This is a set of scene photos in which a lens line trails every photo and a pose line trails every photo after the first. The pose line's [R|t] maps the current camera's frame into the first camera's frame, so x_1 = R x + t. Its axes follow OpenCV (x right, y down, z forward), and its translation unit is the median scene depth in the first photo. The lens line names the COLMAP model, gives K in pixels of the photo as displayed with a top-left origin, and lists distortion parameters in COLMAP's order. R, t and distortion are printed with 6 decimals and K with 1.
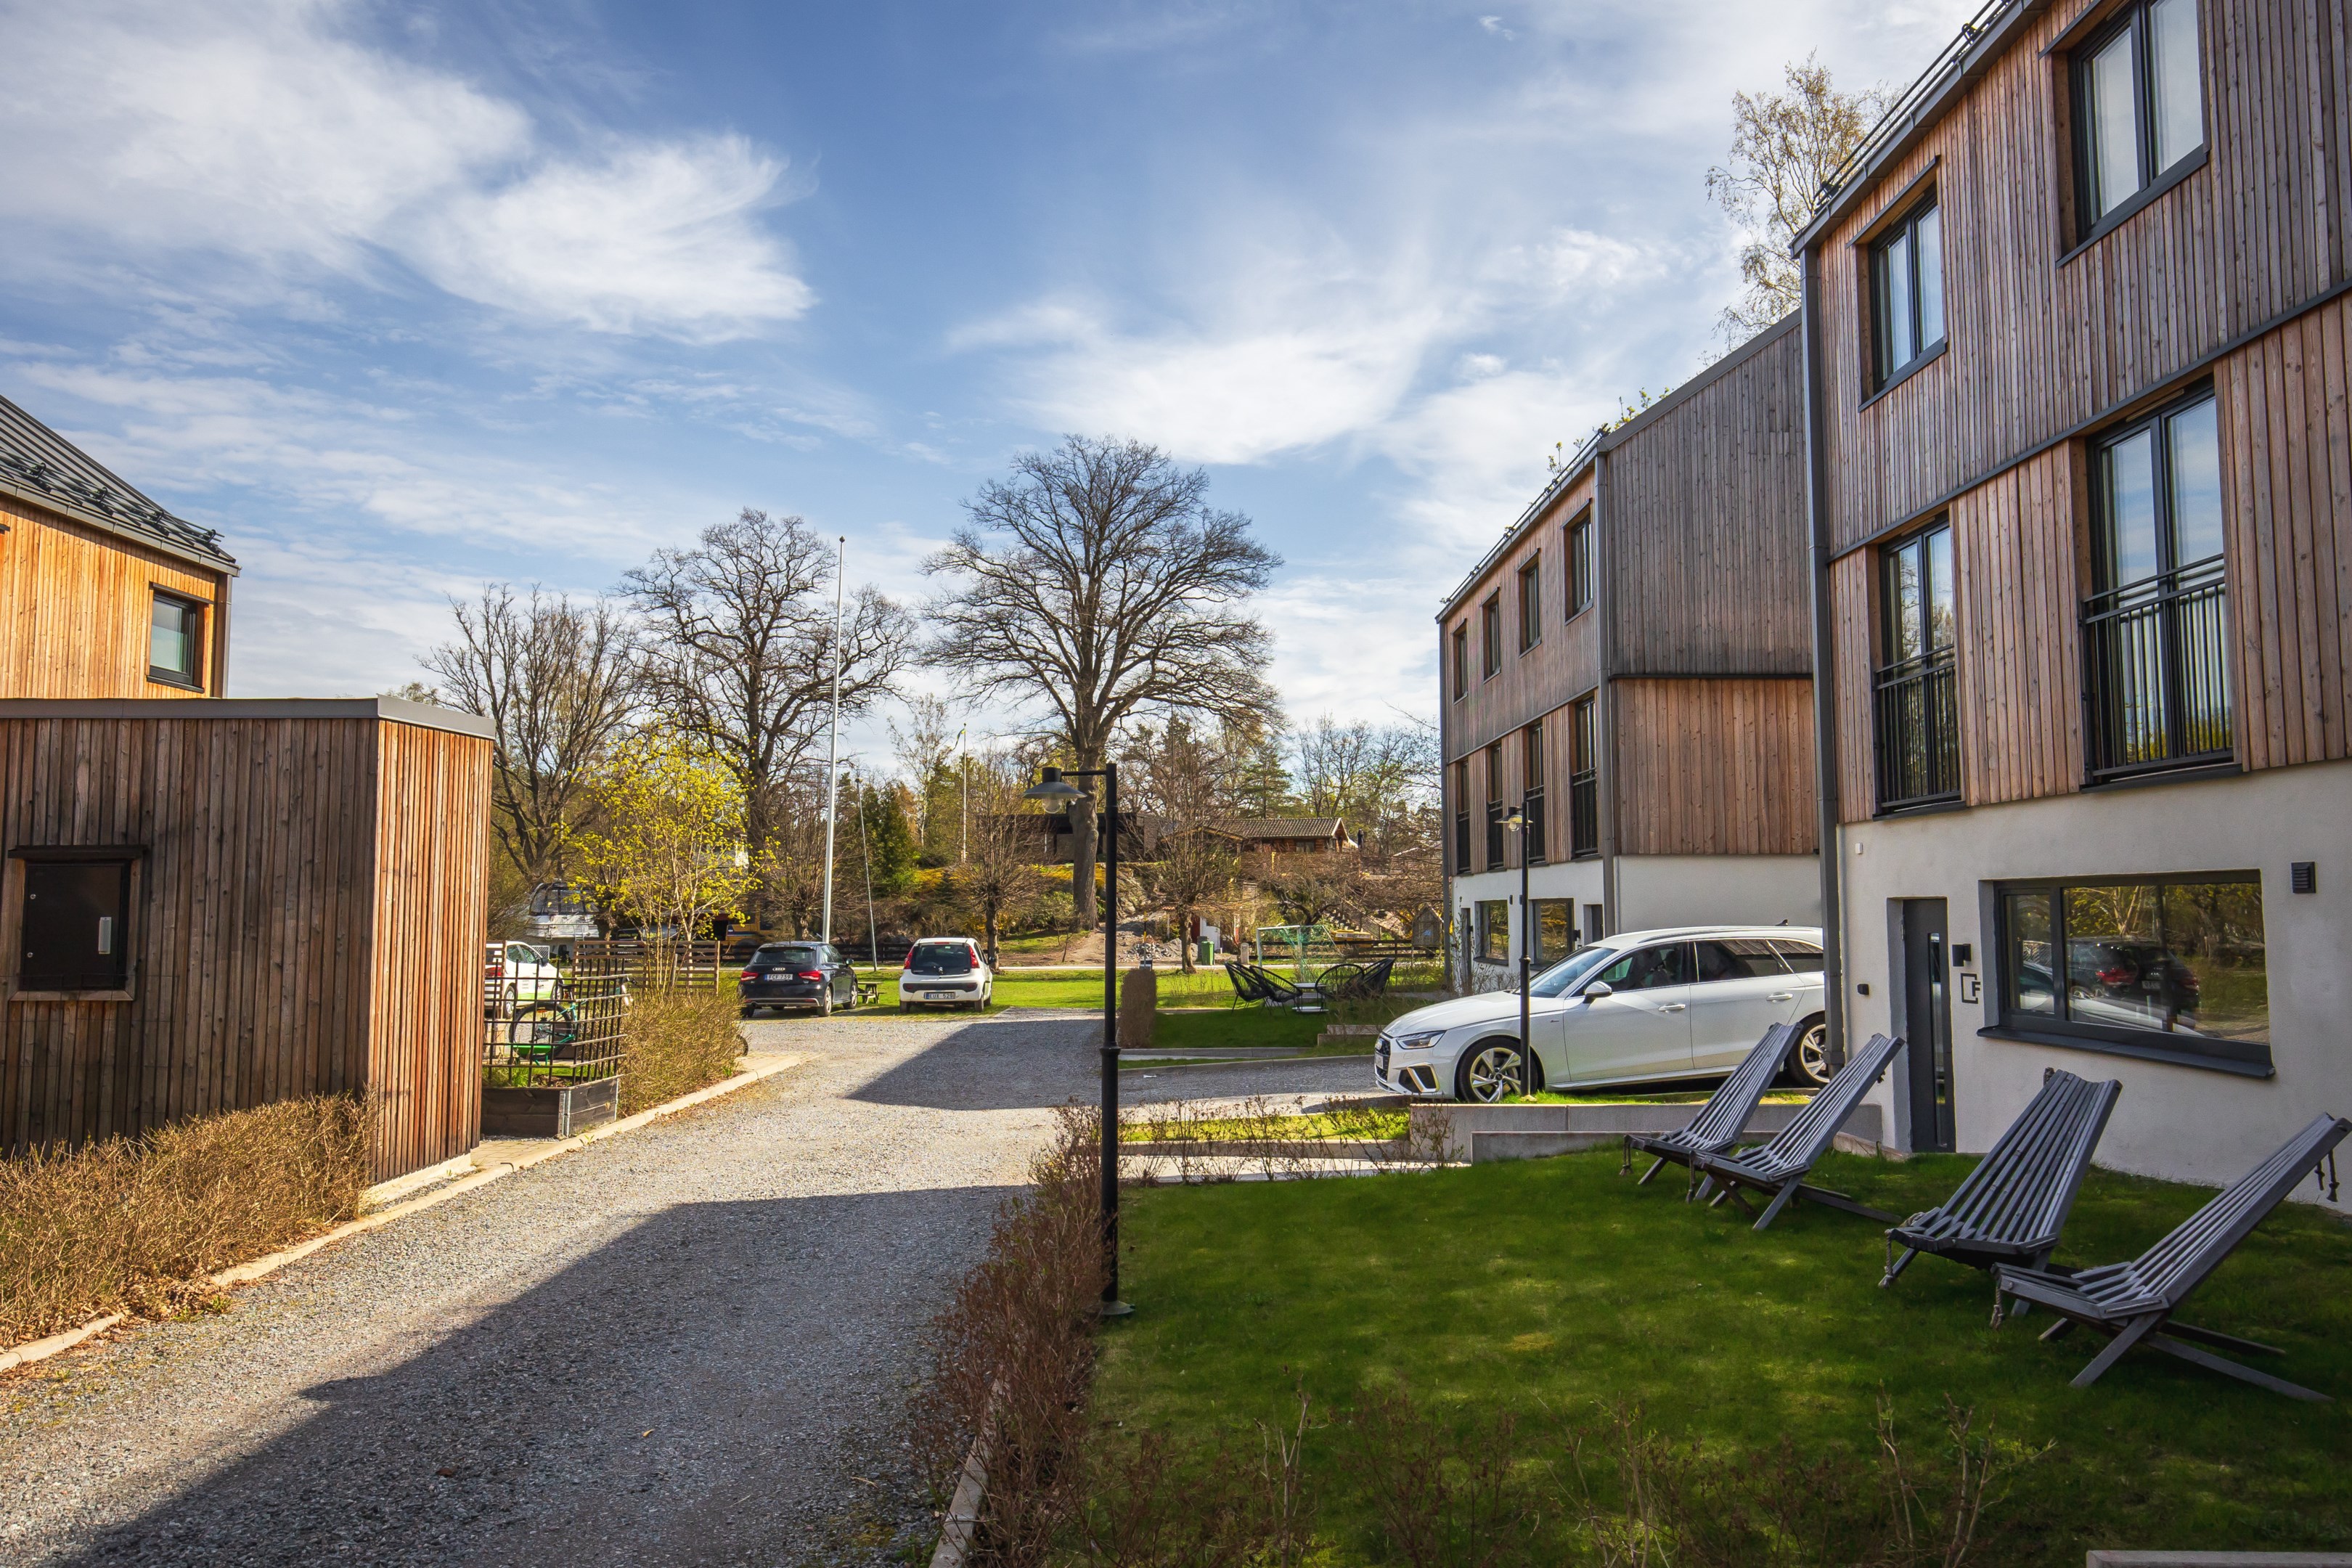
lens RADIAL K [[1605.6, 0, 1190.5], [0, 1605.6, 783.6], [0, 0, 1]] dist [0.008590, 0.002480]
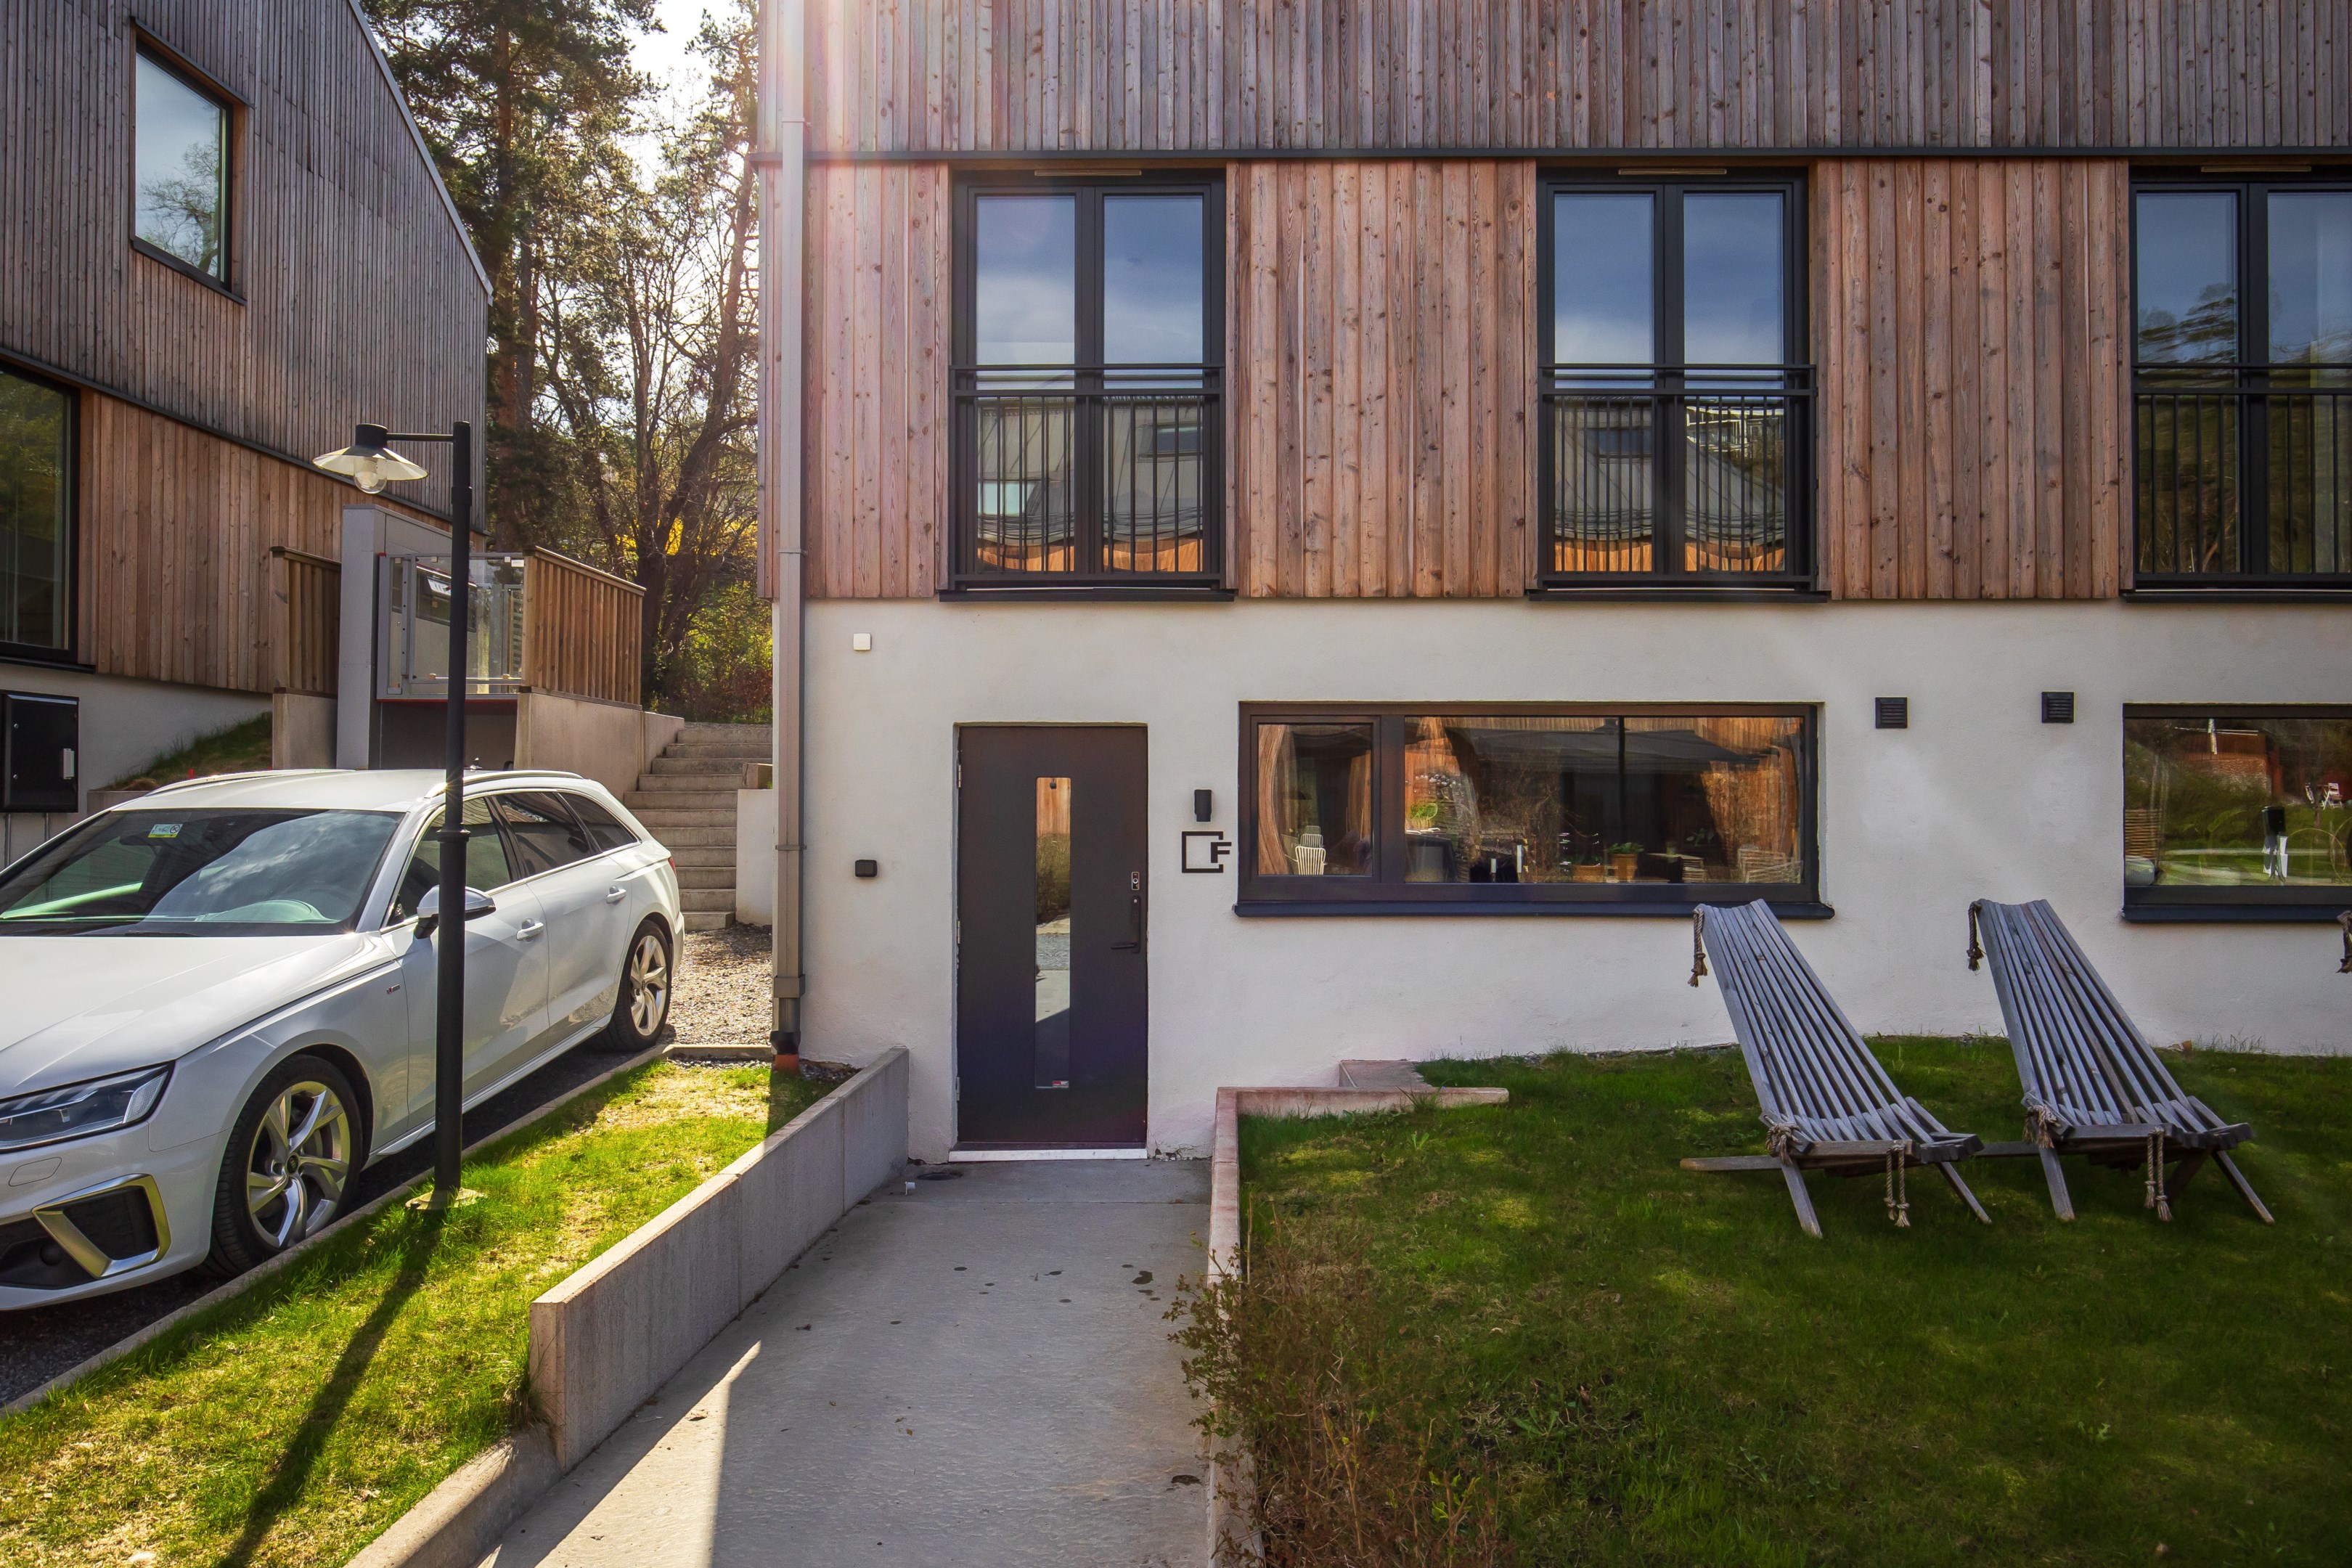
lens RADIAL K [[1376.3, 0, 1180.8], [0, 1376.3, 790.3], [0, 0, 1]] dist [-0.005614, -0.002493]
pose [[0.027669, 0.025399, 0.999294, -0.134664], [-0.083236, 0.996264, -0.023017, 0.127815], [-0.996146, -0.082540, 0.029679, 1.106943]]
